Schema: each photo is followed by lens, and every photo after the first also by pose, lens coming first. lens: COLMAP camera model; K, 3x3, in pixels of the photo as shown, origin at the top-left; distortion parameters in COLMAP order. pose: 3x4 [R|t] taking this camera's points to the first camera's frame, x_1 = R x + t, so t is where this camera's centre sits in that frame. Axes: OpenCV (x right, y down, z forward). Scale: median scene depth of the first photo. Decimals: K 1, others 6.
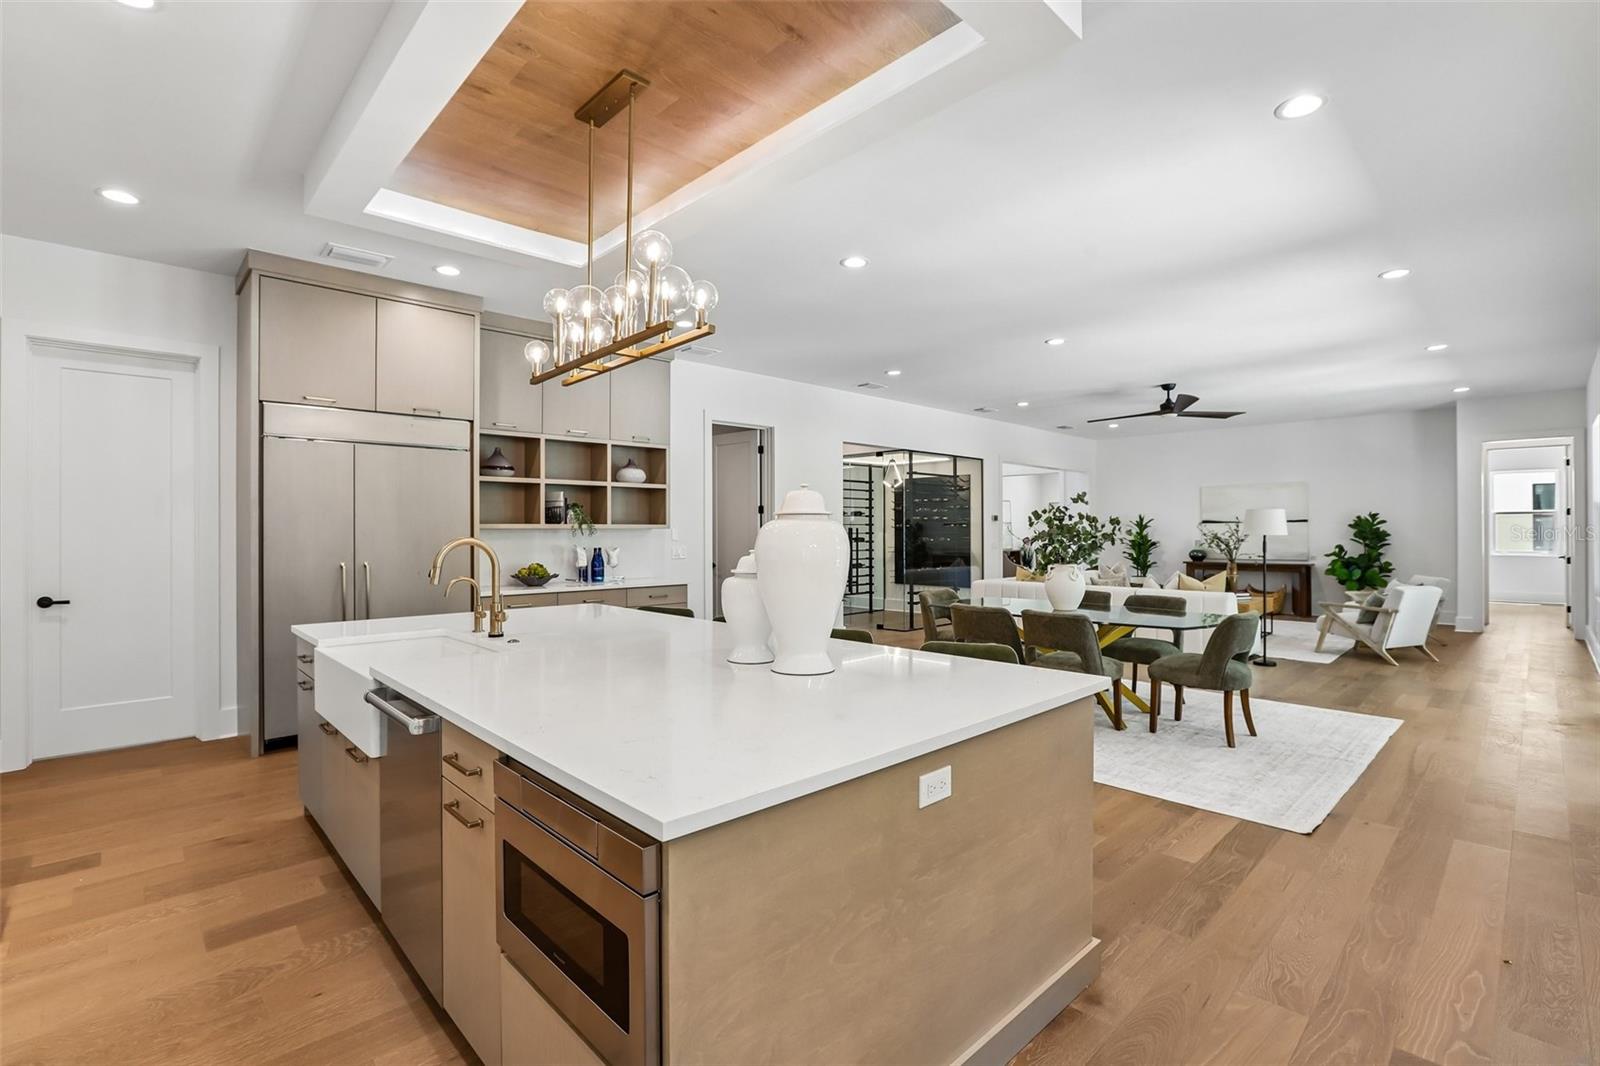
lens RADIAL K [[732.9, 0, 794.4], [0, 732.9, 537.9], [0, 0, 1]] dist [-0.041454, 0.015004]
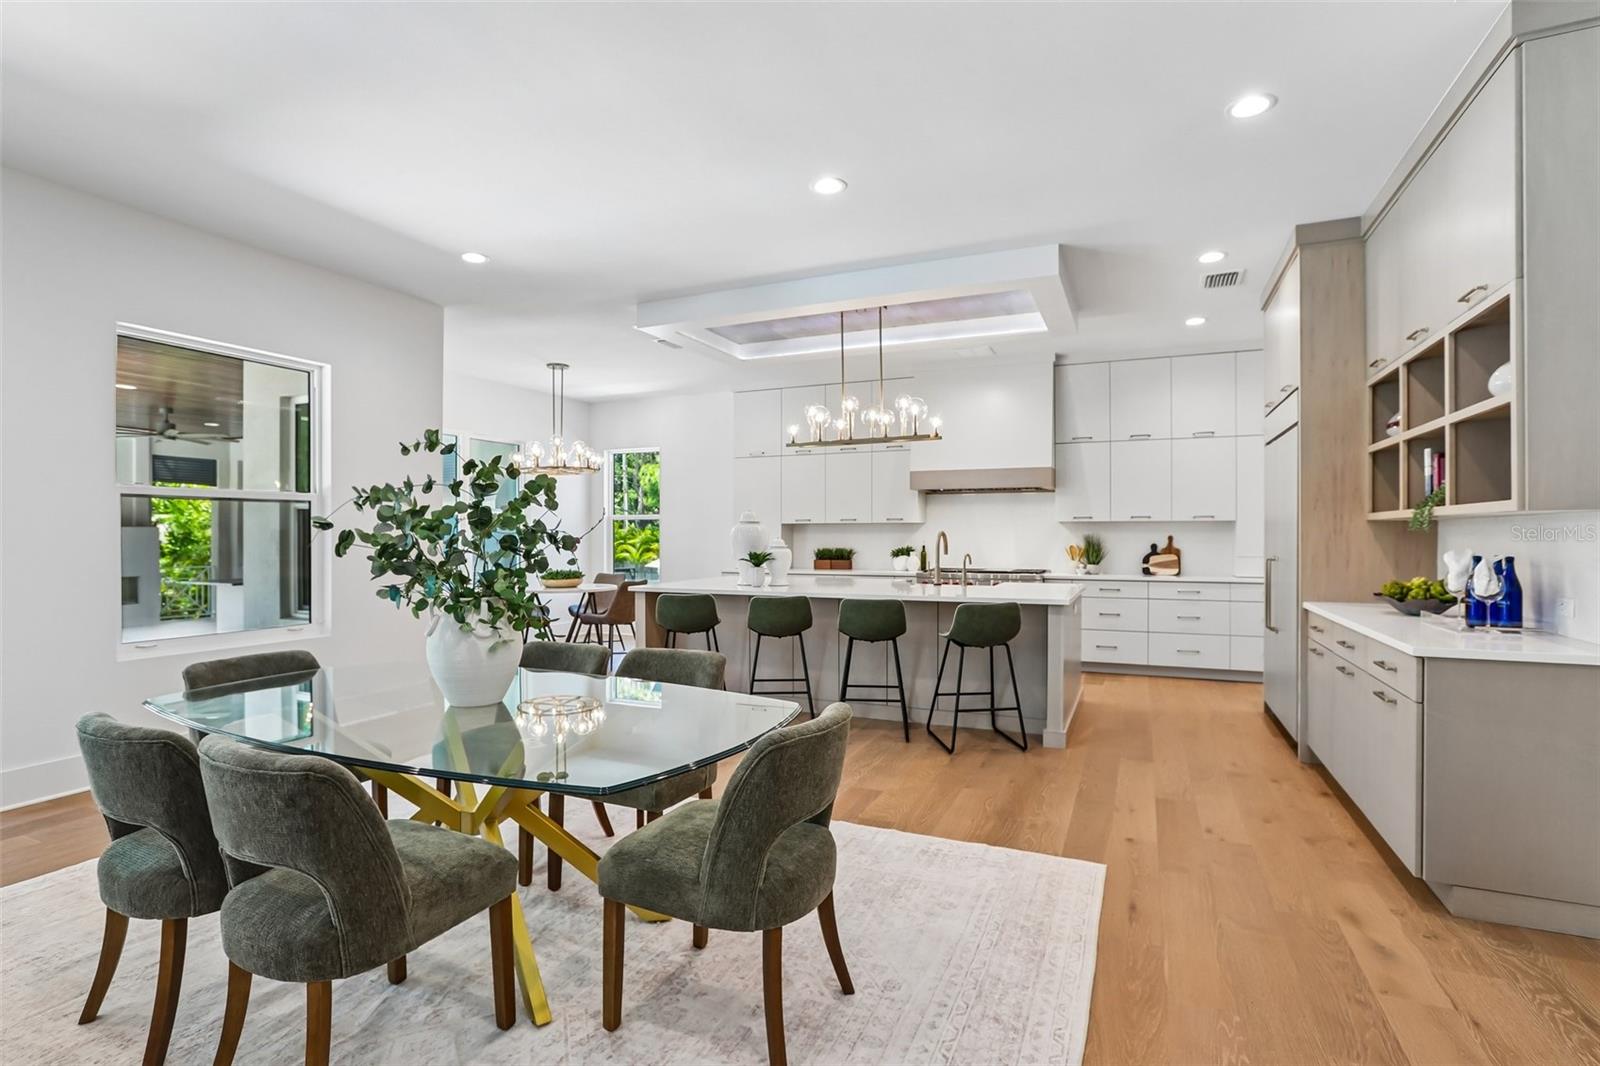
lens RADIAL K [[771.2, 0, 805.1], [0, 771.2, 538.5], [0, 0, 1]] dist [-0.028338, 0.000477]
pose [[-0.921012, 0.003633, -0.389517, 0.461192], [-0.002040, 0.999898, 0.014151, -0.004881], [0.389529, 0.013828, -0.920910, 1.878963]]
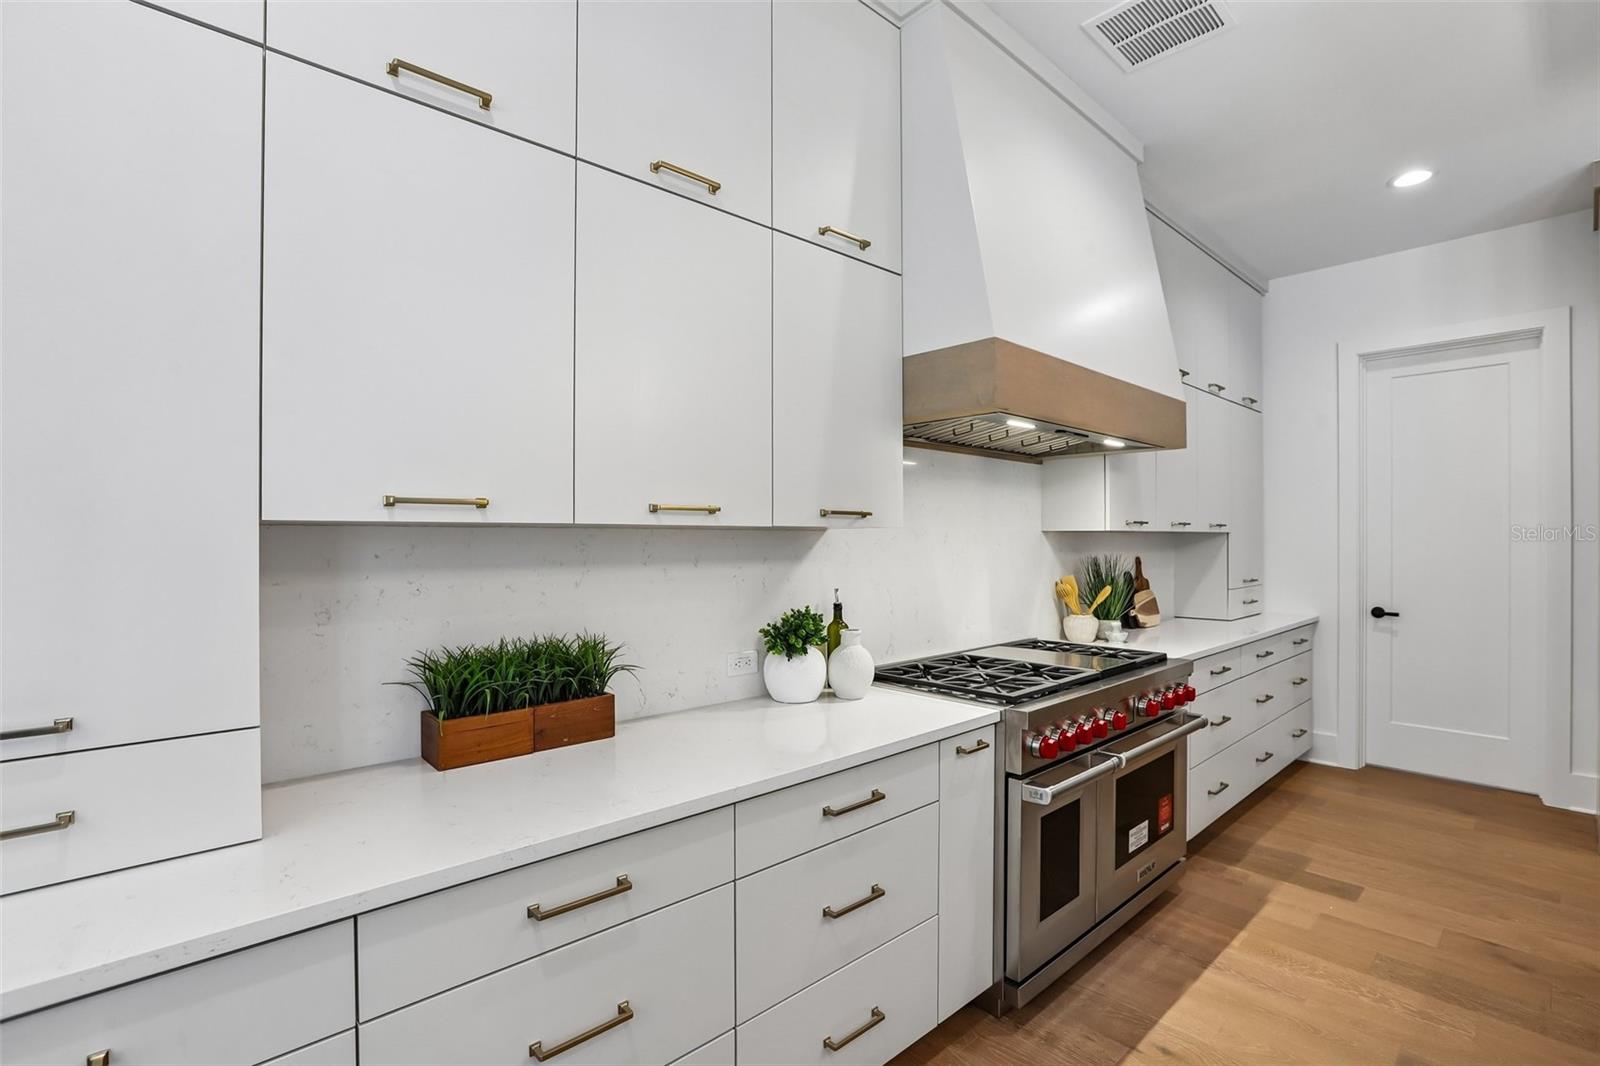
lens RADIAL K [[732.9, 0, 794.4], [0, 732.9, 537.9], [0, 0, 1]] dist [-0.041454, 0.015004]
pose [[-0.023049, -0.000707, -0.999734, -0.010730], [-0.006718, 0.999977, -0.000552, -0.009729], [0.999712, 0.006704, -0.023053, 0.192194]]
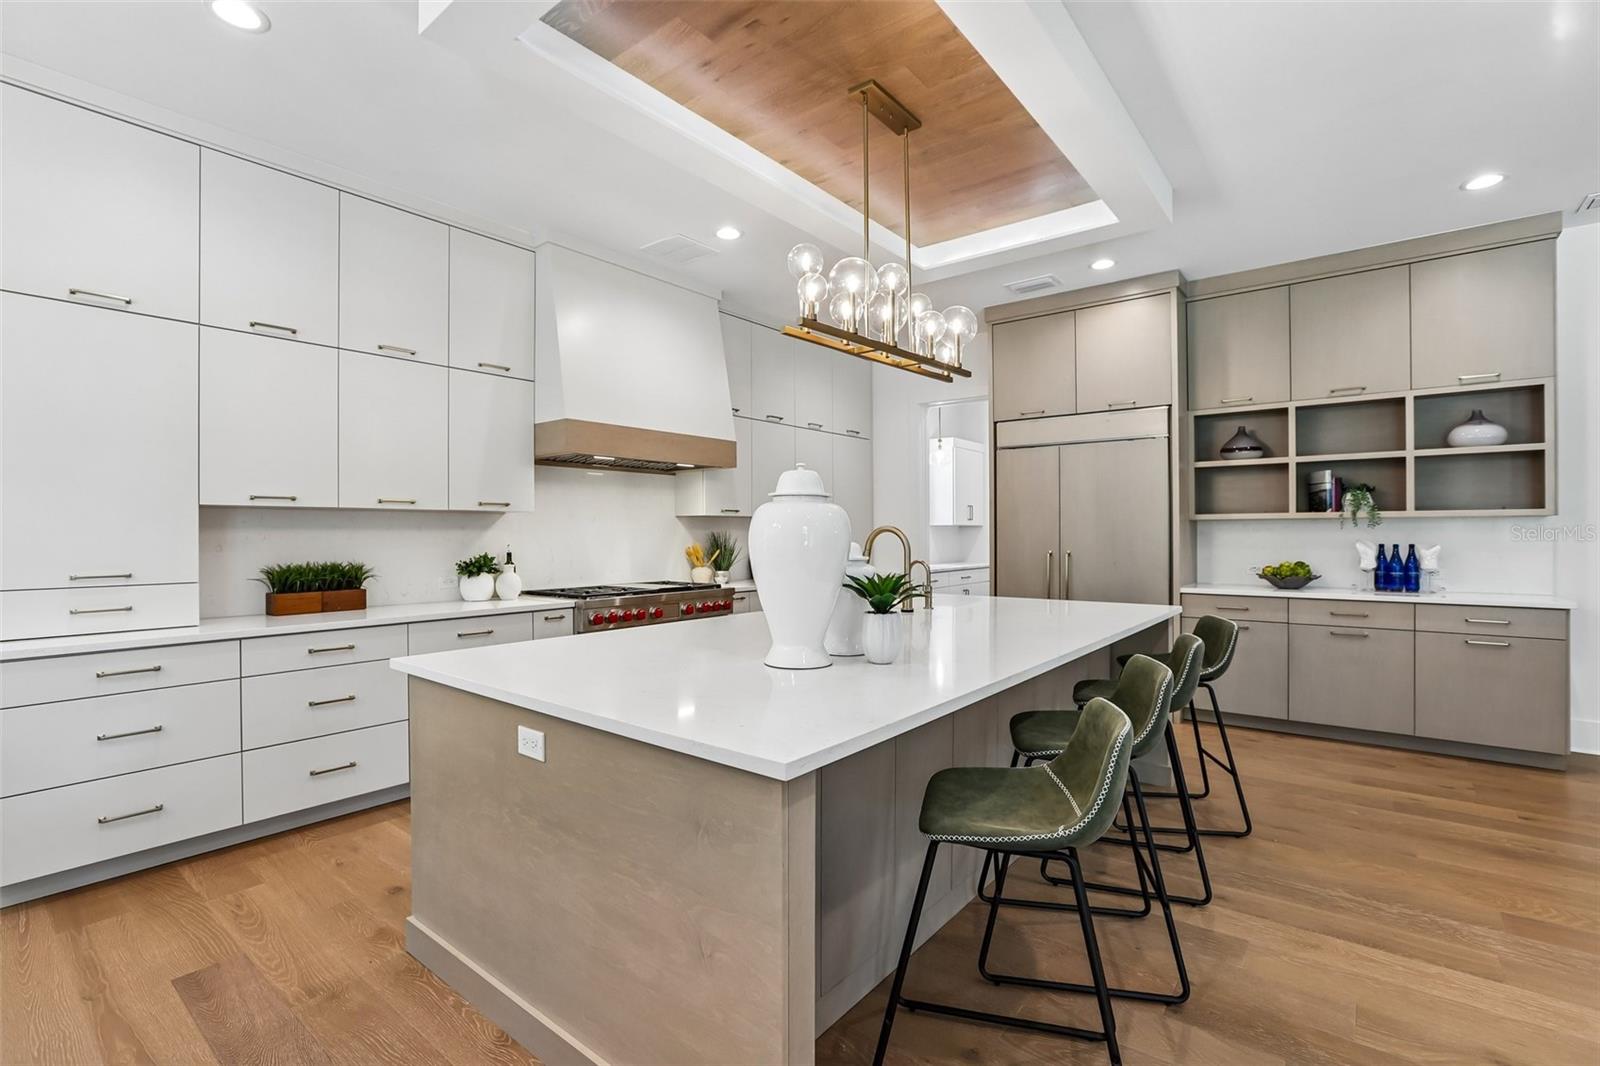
lens RADIAL K [[732.9, 0, 794.4], [0, 732.9, 537.9], [0, 0, 1]] dist [-0.041454, 0.015004]
pose [[0.134290, 0.008357, -0.990907, 0.504993], [-0.006504, 0.999950, 0.007552, 0.008452], [0.990921, 0.005431, 0.134338, 0.473021]]
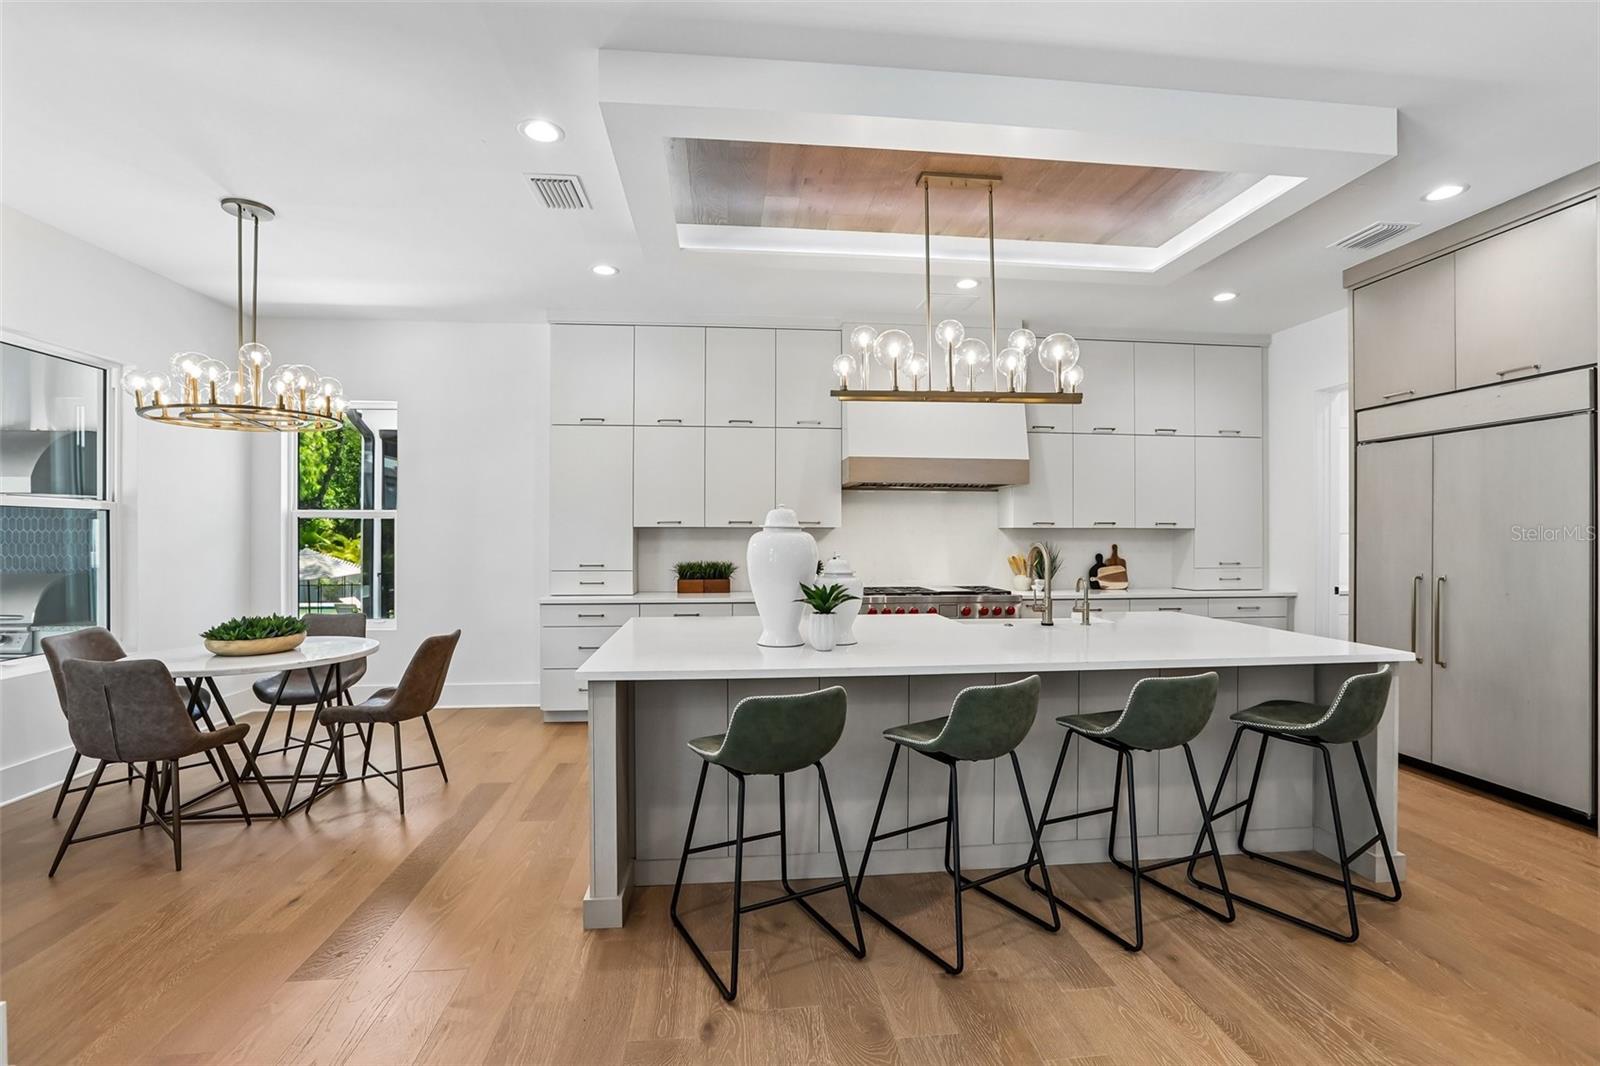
lens RADIAL K [[732.9, 0, 794.4], [0, 732.9, 537.9], [0, 0, 1]] dist [-0.041454, 0.015004]
pose [[-0.611514, 0.005015, -0.791218, 0.569129], [-0.008032, 0.999889, 0.012545, -0.014537], [0.791193, 0.014026, -0.611406, 0.995474]]
